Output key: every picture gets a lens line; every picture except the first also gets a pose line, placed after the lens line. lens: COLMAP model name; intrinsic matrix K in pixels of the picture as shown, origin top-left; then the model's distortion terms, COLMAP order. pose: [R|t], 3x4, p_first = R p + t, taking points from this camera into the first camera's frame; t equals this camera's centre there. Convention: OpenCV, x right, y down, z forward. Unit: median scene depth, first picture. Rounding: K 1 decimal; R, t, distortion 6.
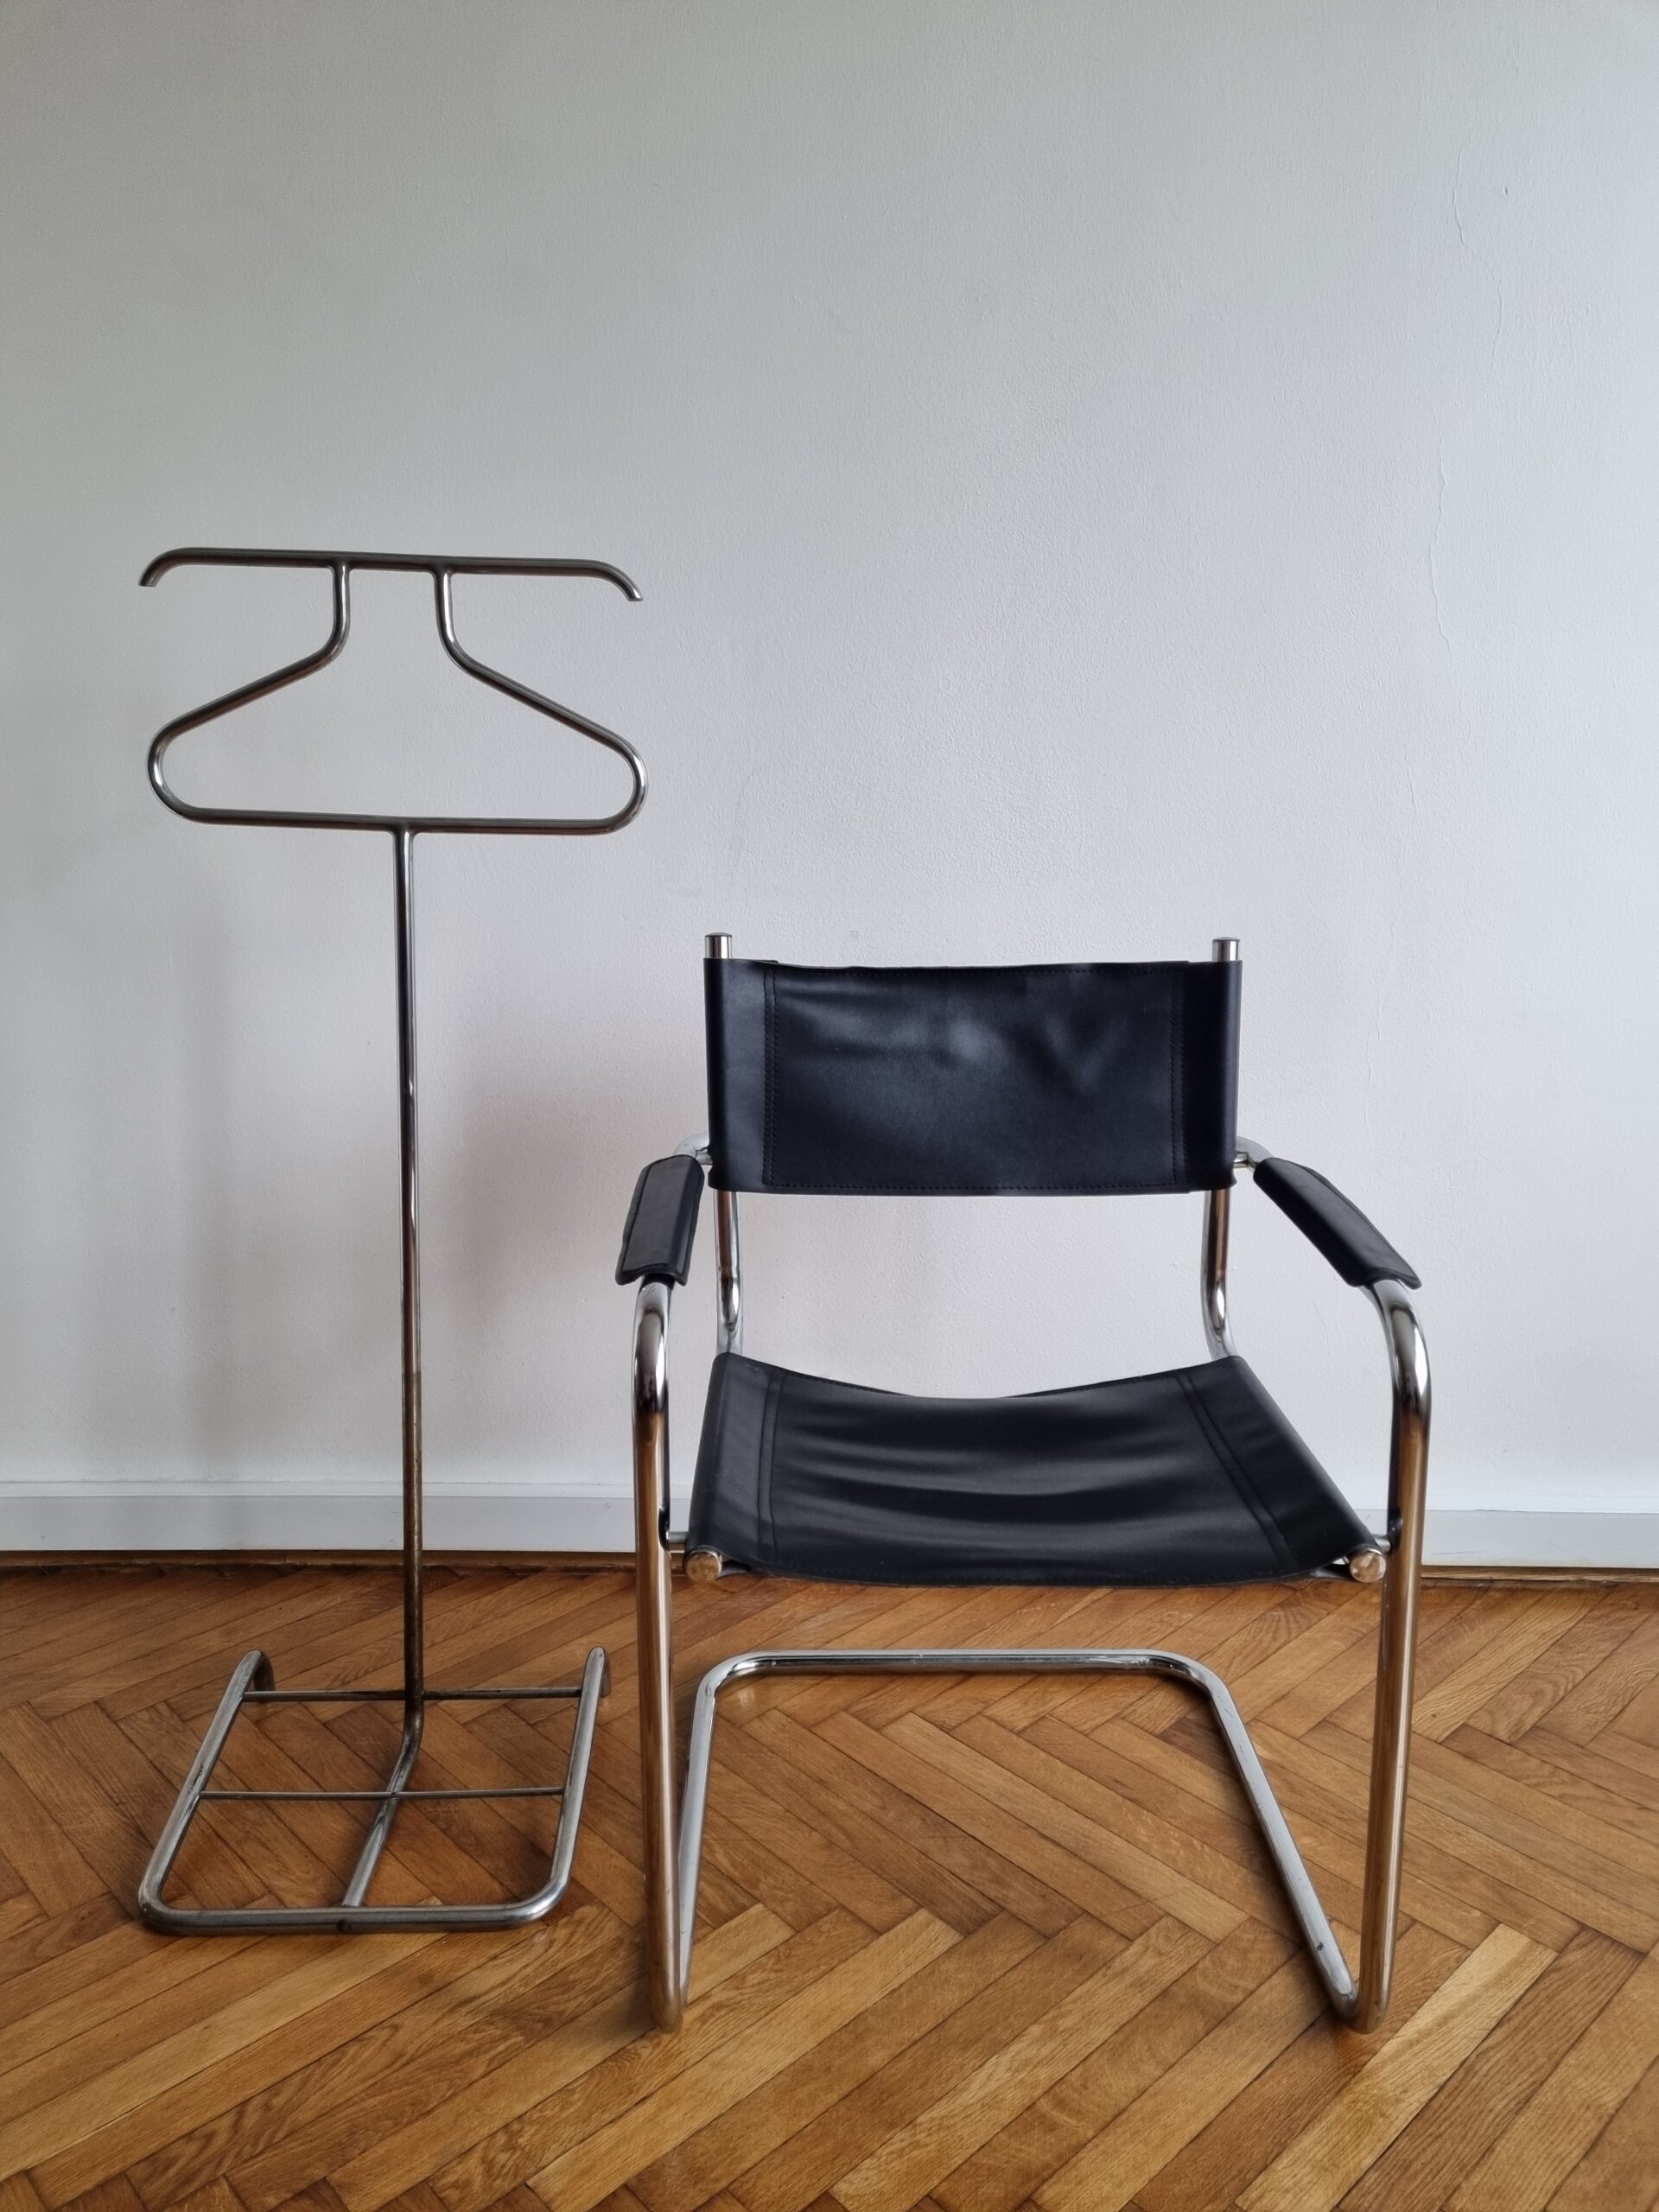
lens RADIAL K [[1684.6, 0, 812.7], [0, 1684.6, 1119.9], [0, 0, 1]] dist [0.057337, -0.061618]
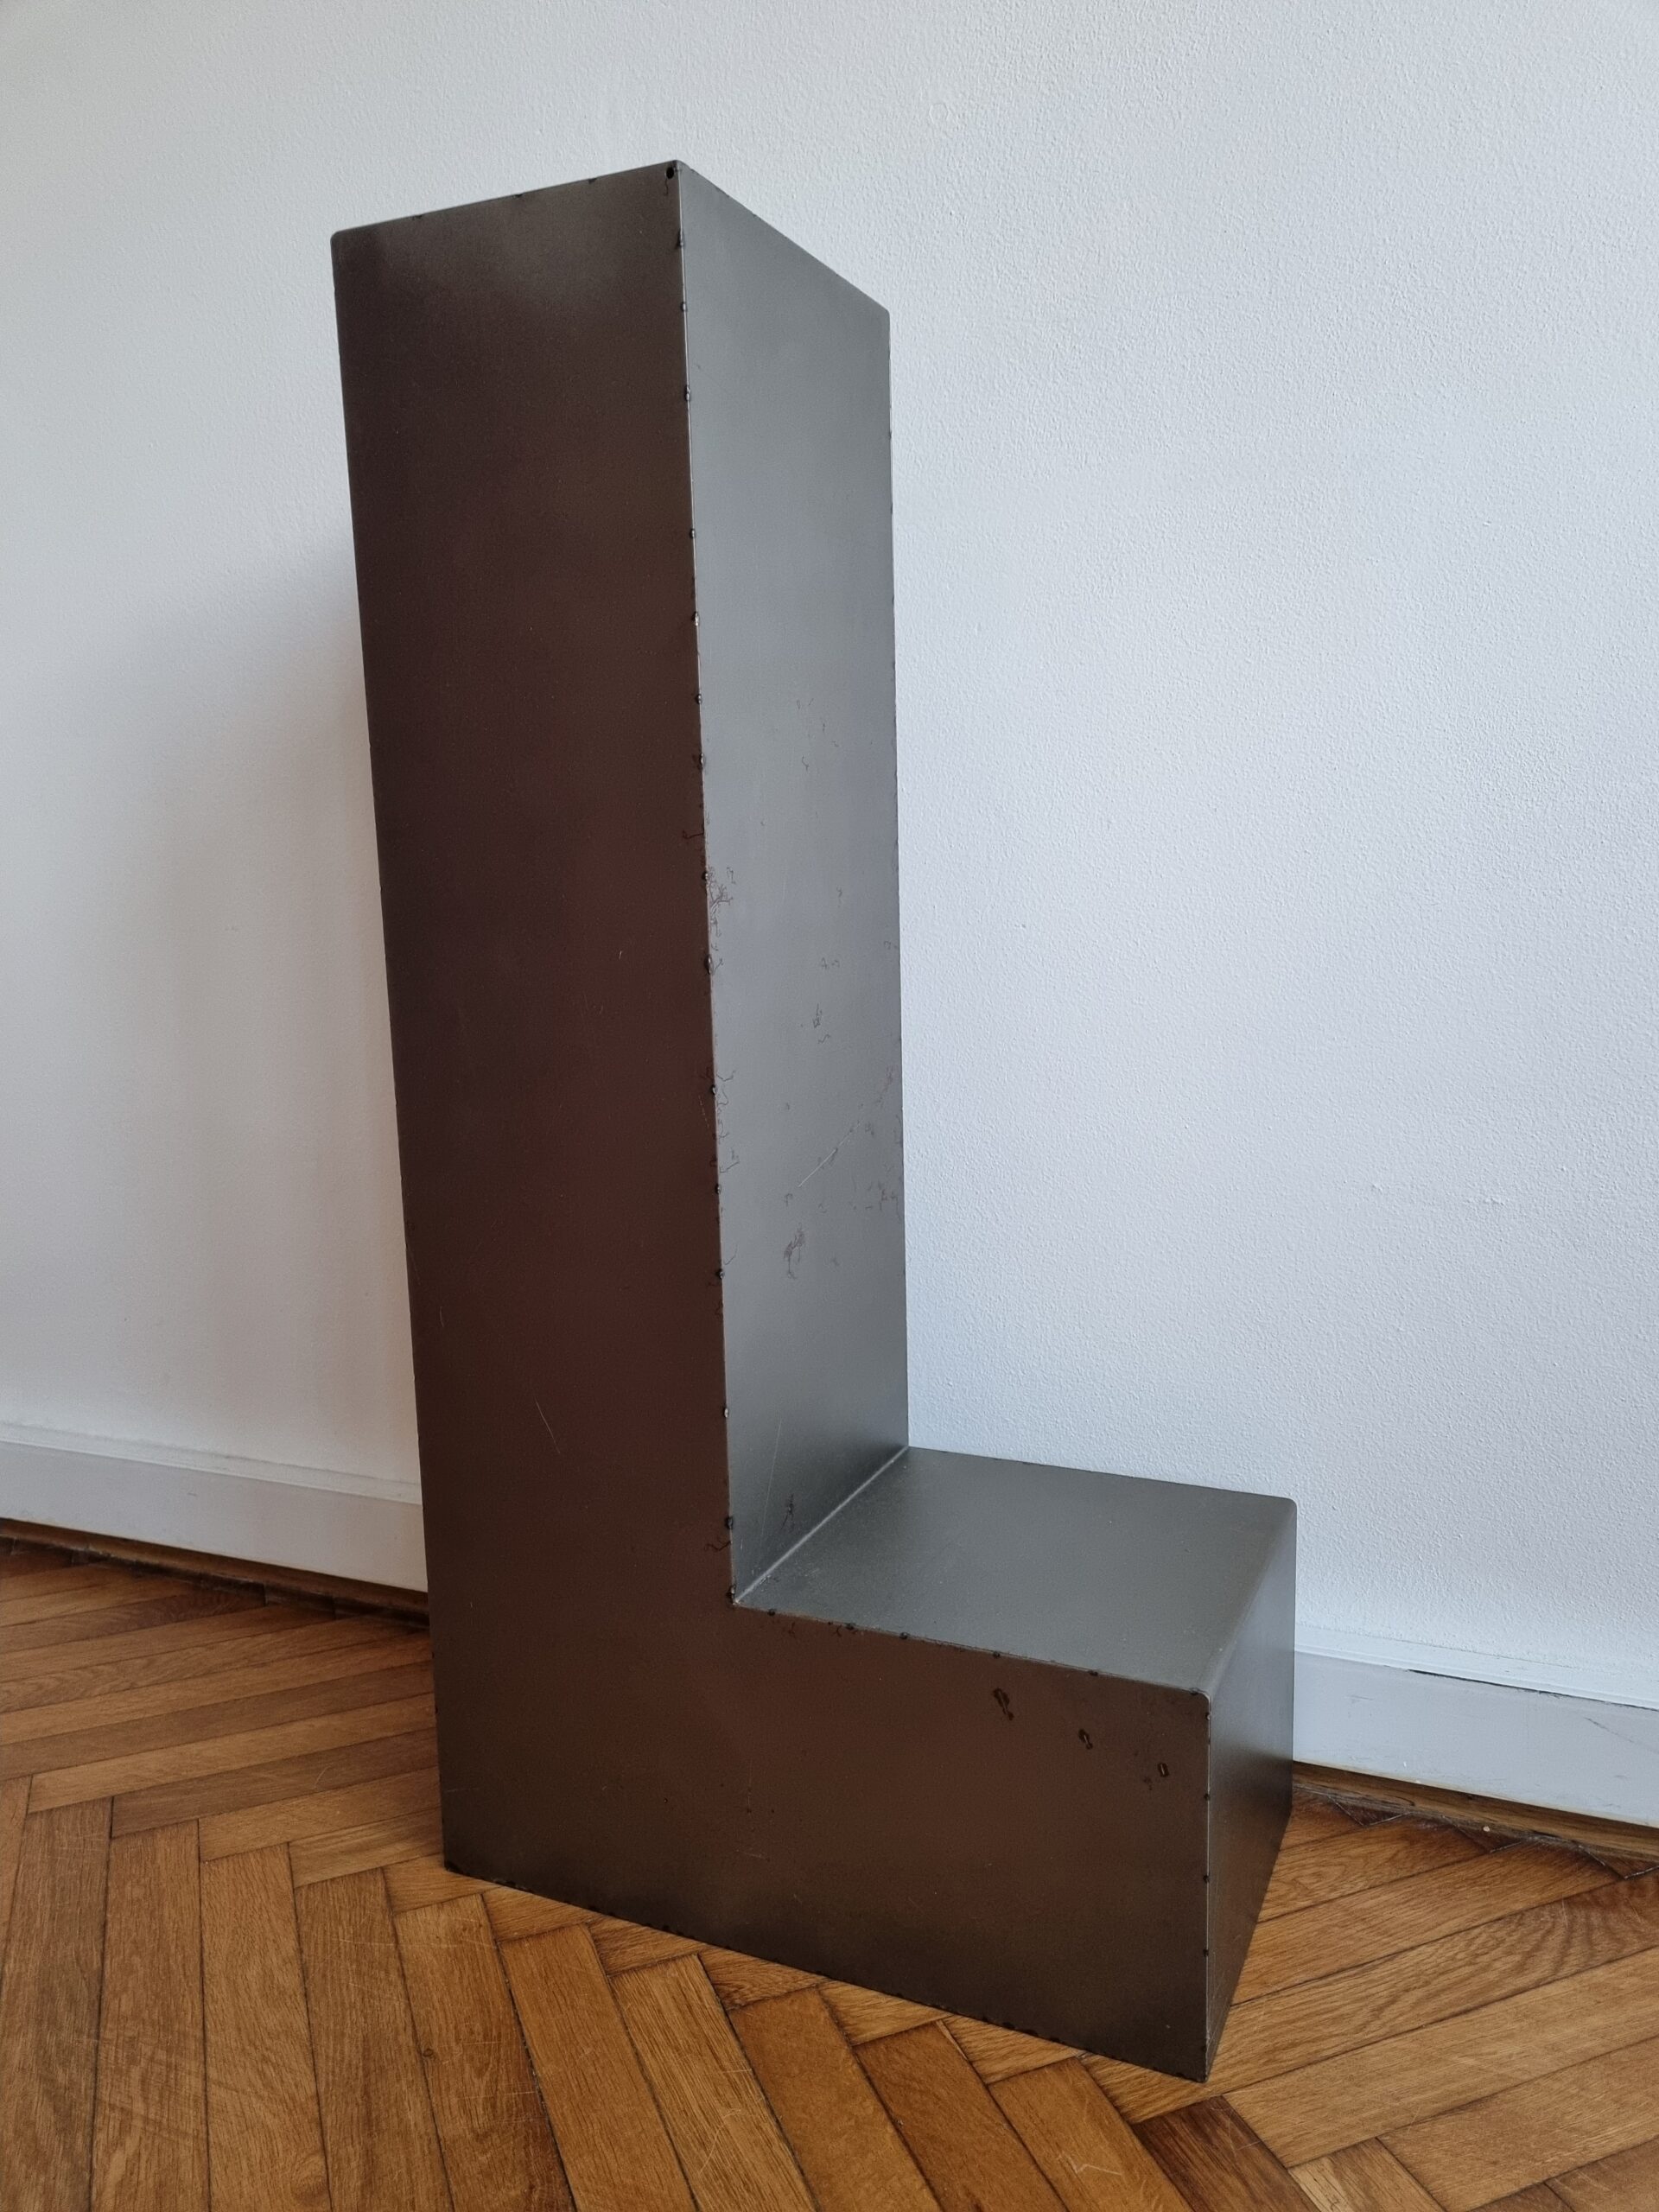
lens RADIAL K [[1684.6, 0, 817.6], [0, 1684.6, 1096.0], [0, 0, 1]] dist [0.057337, -0.061618]
pose [[0.927926, 0.034876, -0.371130, 0.258334], [-0.072961, 0.993349, -0.089075, 0.122582], [0.365555, 0.109733, 0.924299, 0.467644]]
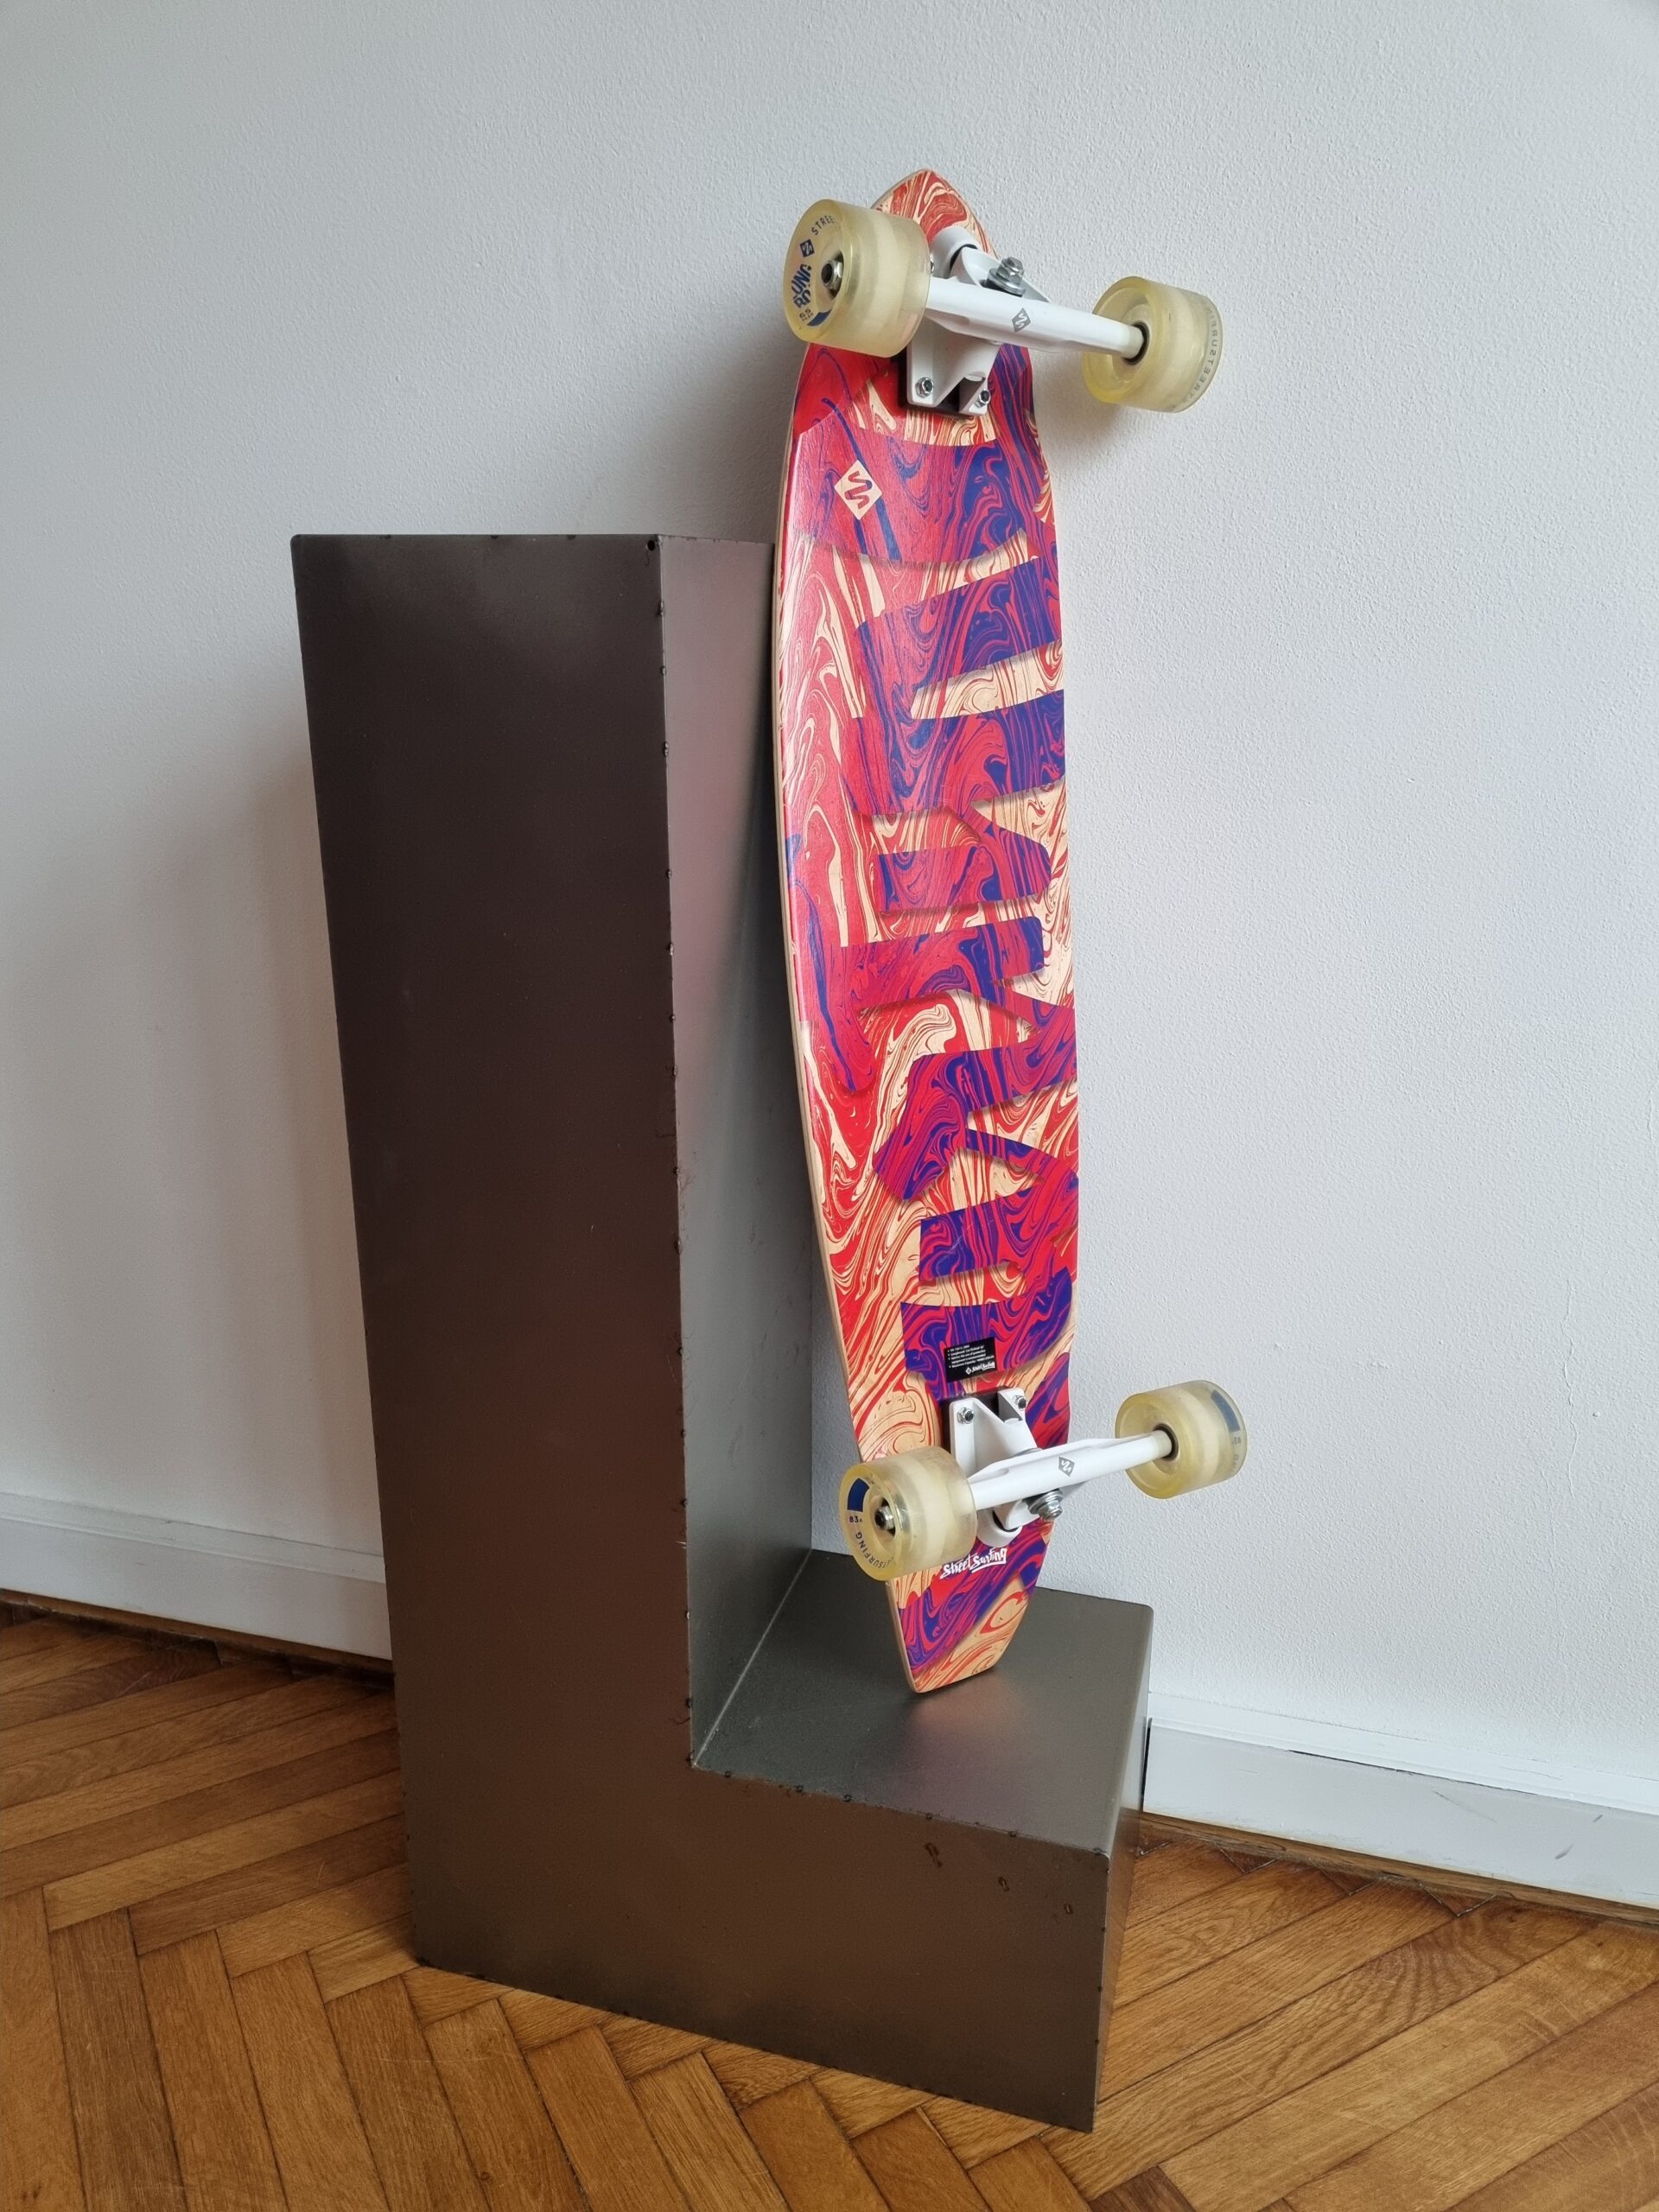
lens RADIAL K [[1684.6, 0, 809.0], [0, 1684.6, 1110.4], [0, 0, 1]] dist [0.057337, -0.061618]
pose [[0.966925, 0.074818, -0.243841, 0.202675], [-0.065023, 0.996729, 0.047986, -0.013426], [0.246634, -0.030543, 0.968627, 0.405284]]
